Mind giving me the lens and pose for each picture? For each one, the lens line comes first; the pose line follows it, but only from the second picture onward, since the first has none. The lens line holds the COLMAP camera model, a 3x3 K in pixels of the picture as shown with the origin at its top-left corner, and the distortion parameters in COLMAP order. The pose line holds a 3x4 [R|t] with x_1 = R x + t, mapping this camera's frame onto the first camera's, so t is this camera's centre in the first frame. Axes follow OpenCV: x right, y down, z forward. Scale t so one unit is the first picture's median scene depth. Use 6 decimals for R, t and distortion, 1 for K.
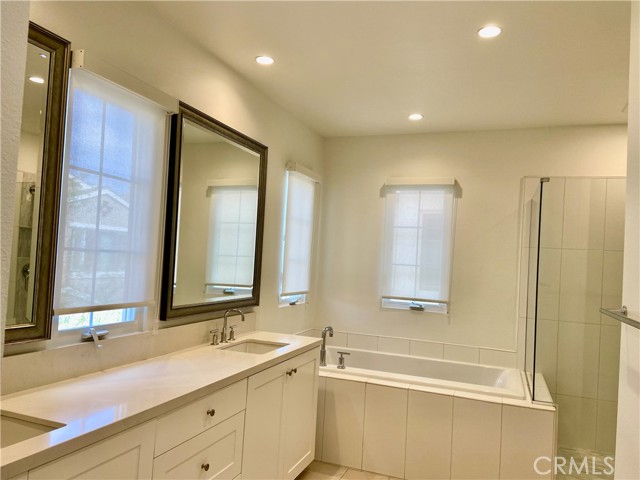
lens RADIAL K [[485.5, 0, 319.6], [0, 485.5, 240.4], [0, 0, 1]] dist [0.085542, -0.039628]
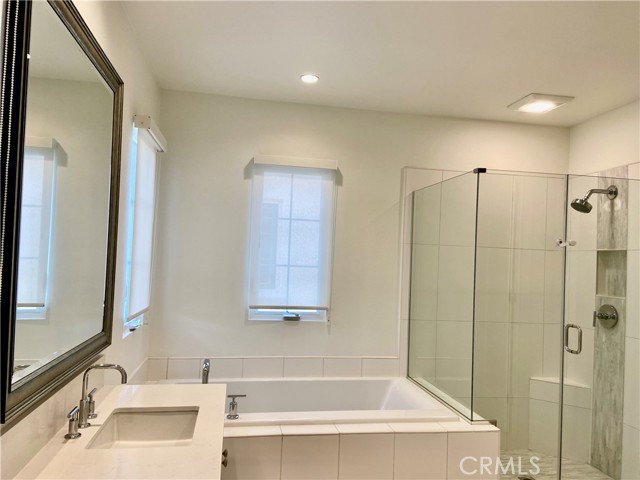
lens RADIAL K [[485.5, 0, 319.7], [0, 485.5, 242.7], [0, 0, 1]] dist [0.085542, -0.039628]
pose [[0.857194, -0.002690, 0.514987, -0.181719], [-0.013145, 0.999546, 0.027101, -0.009766], [-0.514826, -0.030000, 0.856770, 0.287415]]
